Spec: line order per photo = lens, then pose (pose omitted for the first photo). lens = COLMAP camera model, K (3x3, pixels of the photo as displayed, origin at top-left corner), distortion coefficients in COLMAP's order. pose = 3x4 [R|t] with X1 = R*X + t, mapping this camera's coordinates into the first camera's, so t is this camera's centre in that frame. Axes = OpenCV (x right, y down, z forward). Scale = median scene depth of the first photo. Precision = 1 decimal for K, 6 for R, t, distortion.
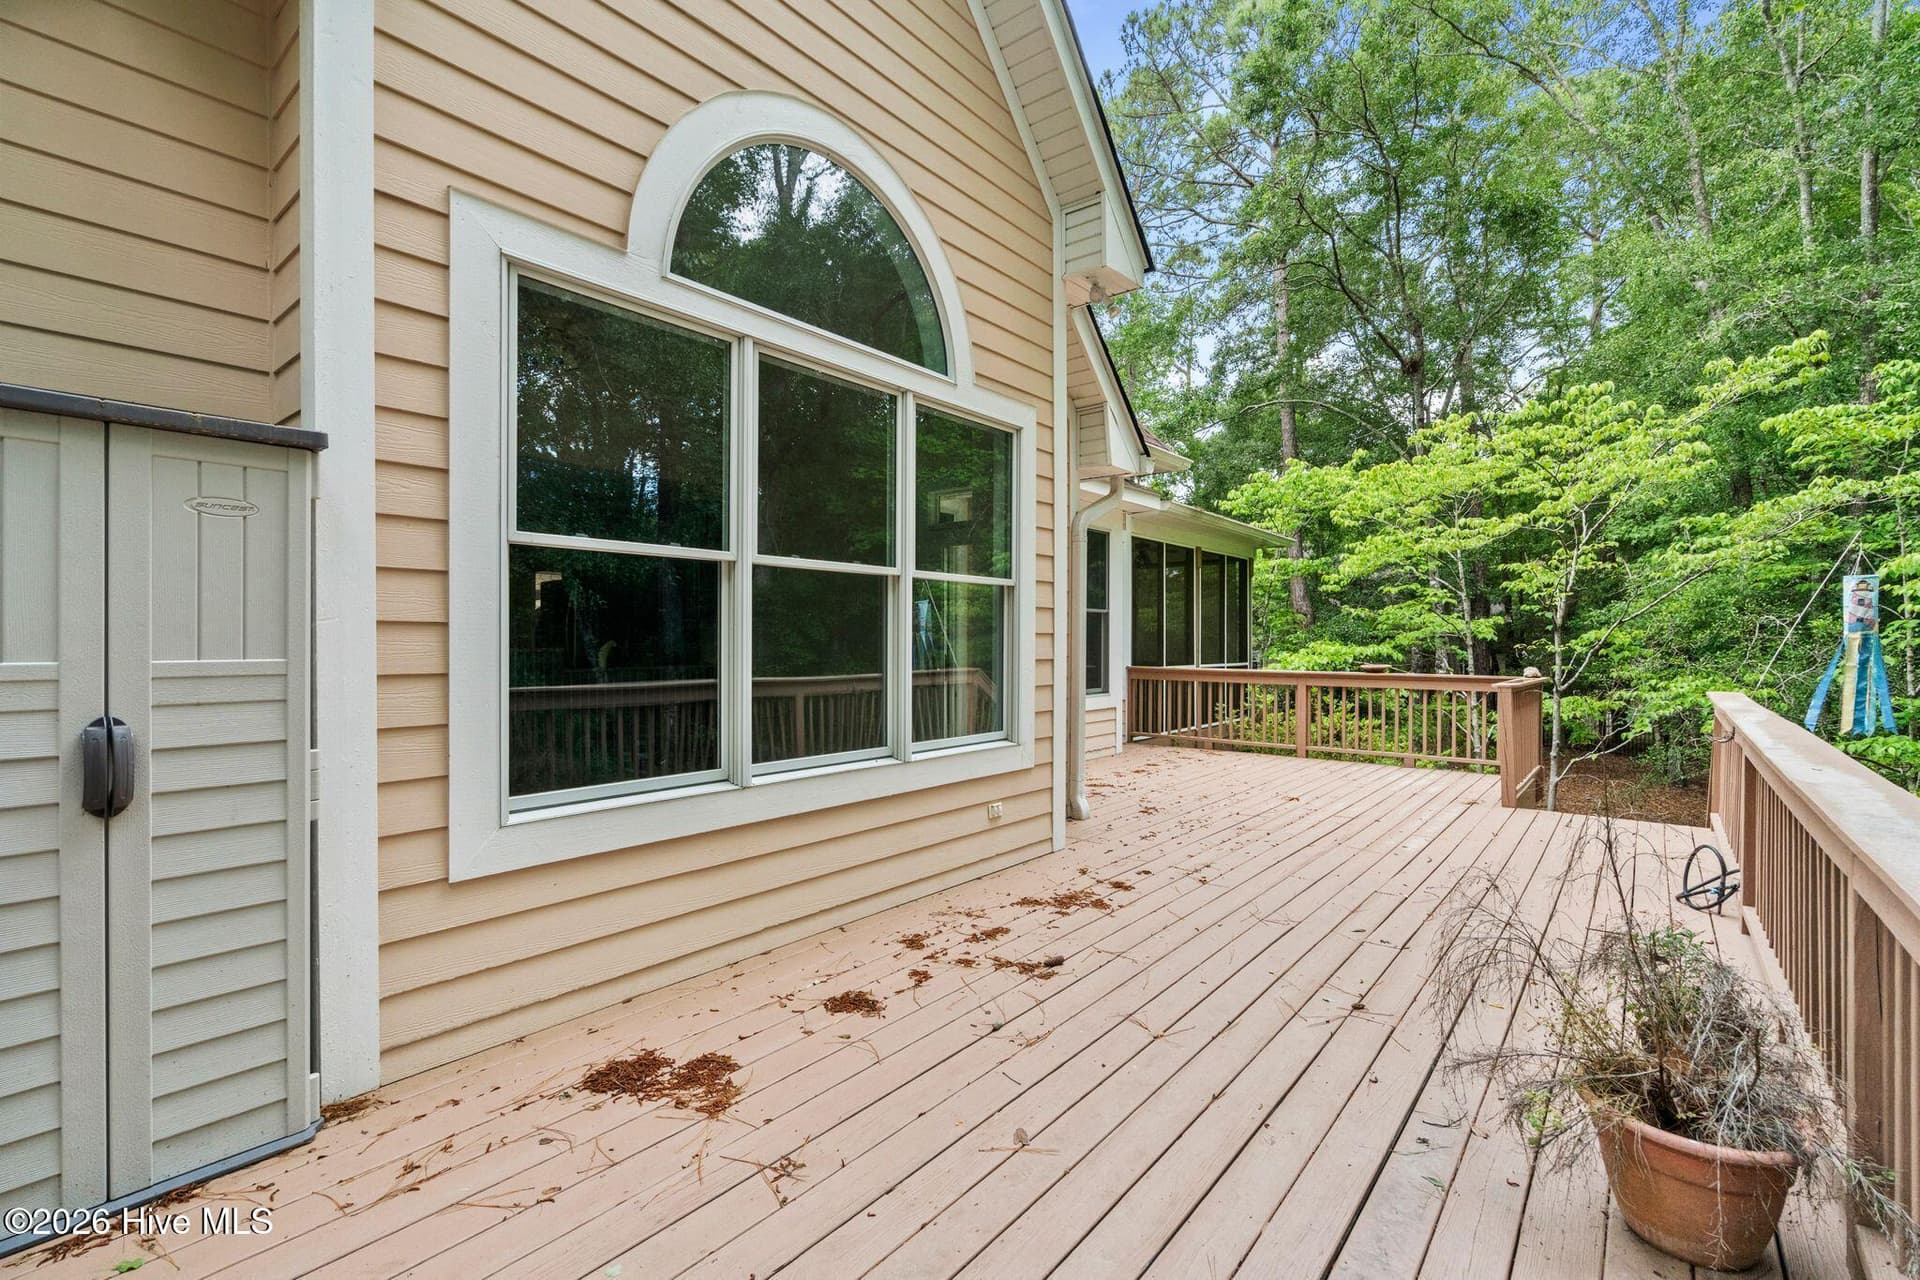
lens RADIAL K [[853.5, 0, 960.0], [0, 853.5, 640.0], [0, 0, 1]] dist [-0.002563, -0.000451]
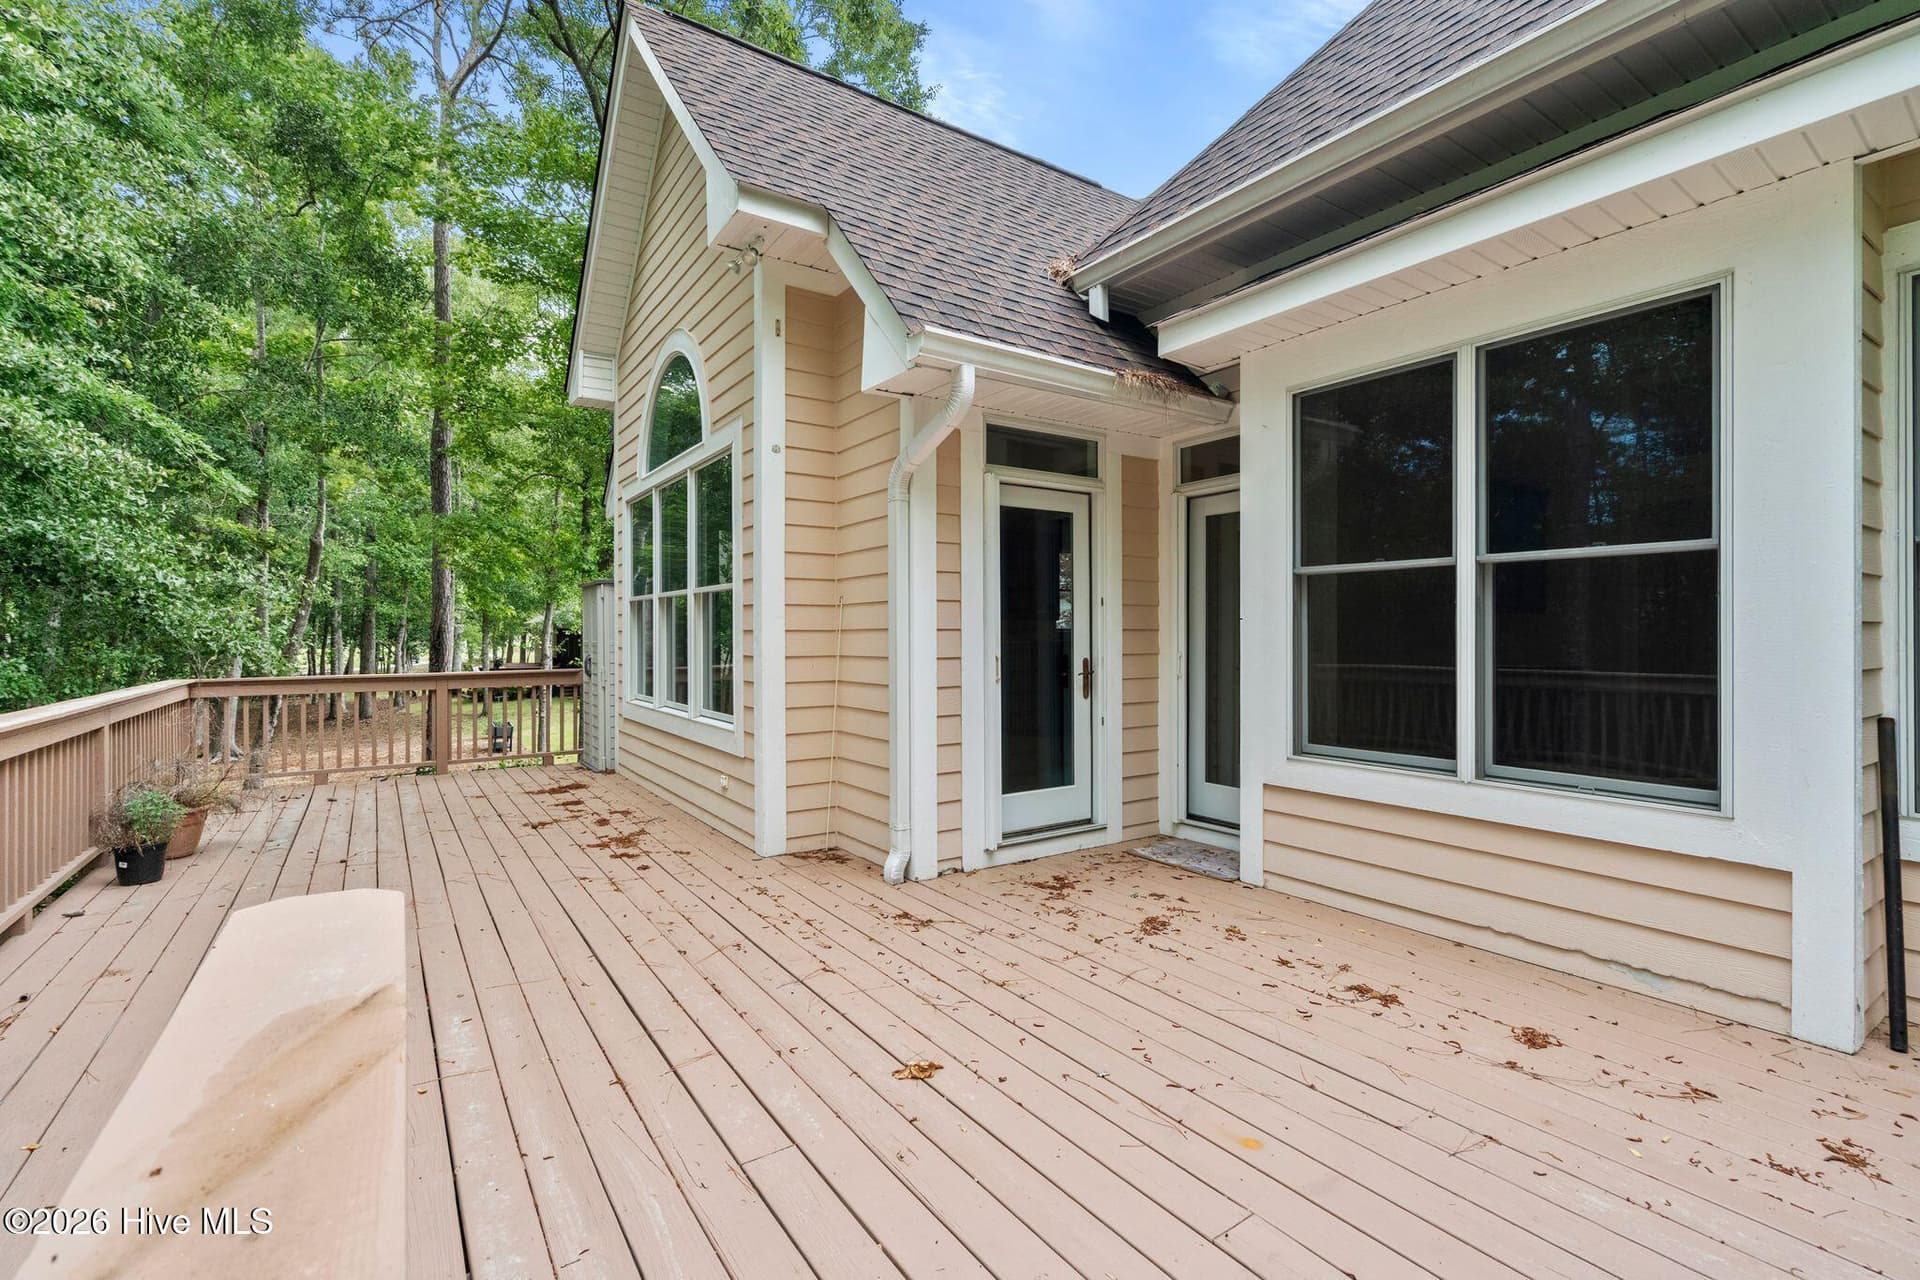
lens RADIAL K [[853.5, 0, 960.0], [0, 853.5, 640.0], [0, 0, 1]] dist [-0.002563, -0.000451]
pose [[-0.274969, 0.006689, -0.961430, 0.477905], [-0.003462, 0.999962, 0.007947, -0.000943], [0.961447, 0.005514, -0.274935, 0.725993]]
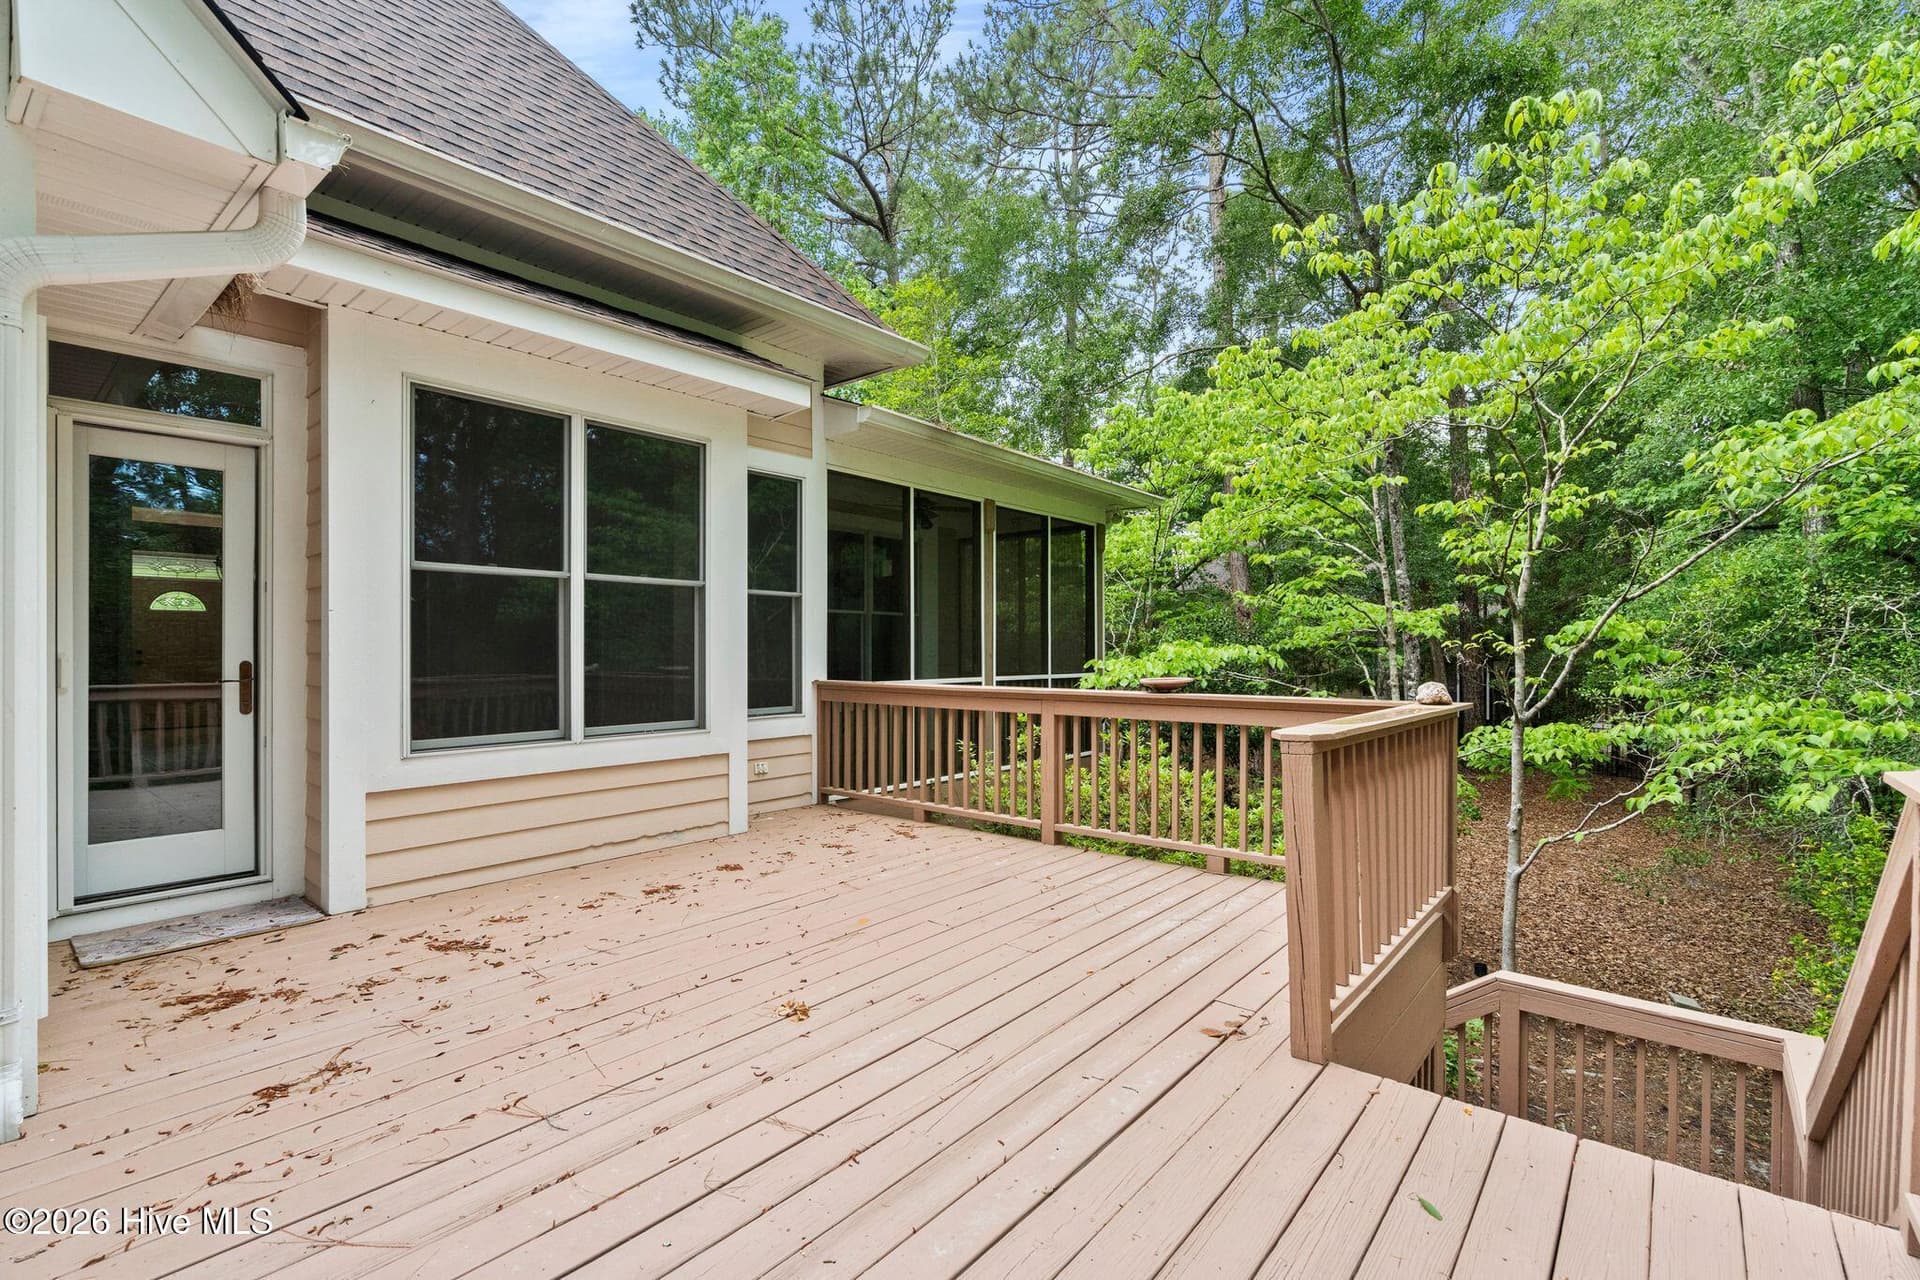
lens RADIAL K [[853.5, 0, 960.0], [0, 853.5, 640.0], [0, 0, 1]] dist [-0.002563, -0.000451]
pose [[0.999876, -0.003988, -0.015247, 0.309352], [0.003815, 0.999928, -0.011347, 0.009226], [0.015291, 0.011288, 0.999819, 0.385606]]
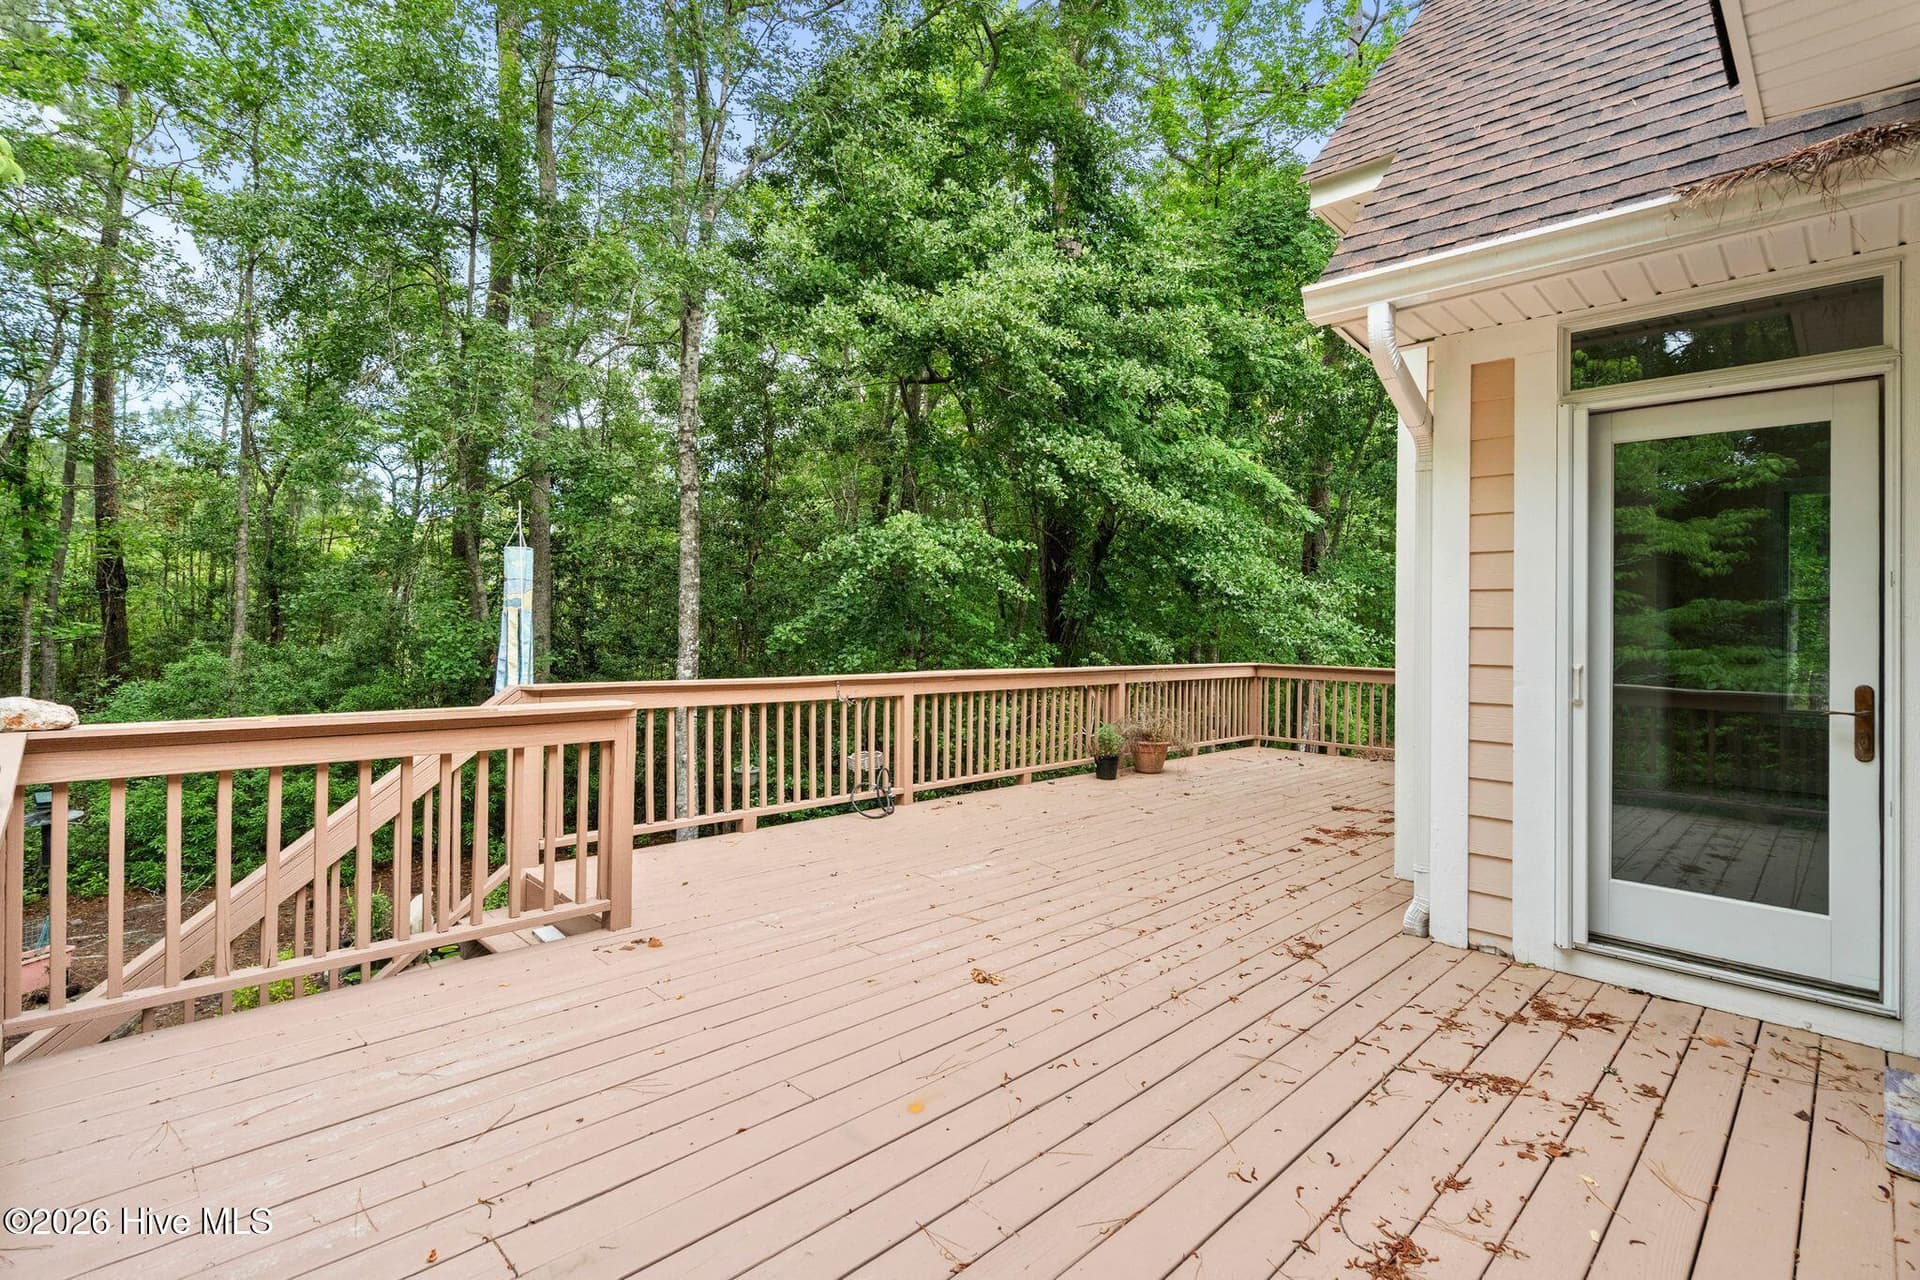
lens RADIAL K [[911.2, 0, 984.9], [0, 911.2, 632.4], [0, 0, 1]] dist [0.000514, 0.000034]
pose [[-0.997027, -0.020071, 0.074394, 0.232375], [-0.019242, 0.999745, 0.011843, -0.001479], [-0.074613, 0.010376, -0.997159, 0.961893]]
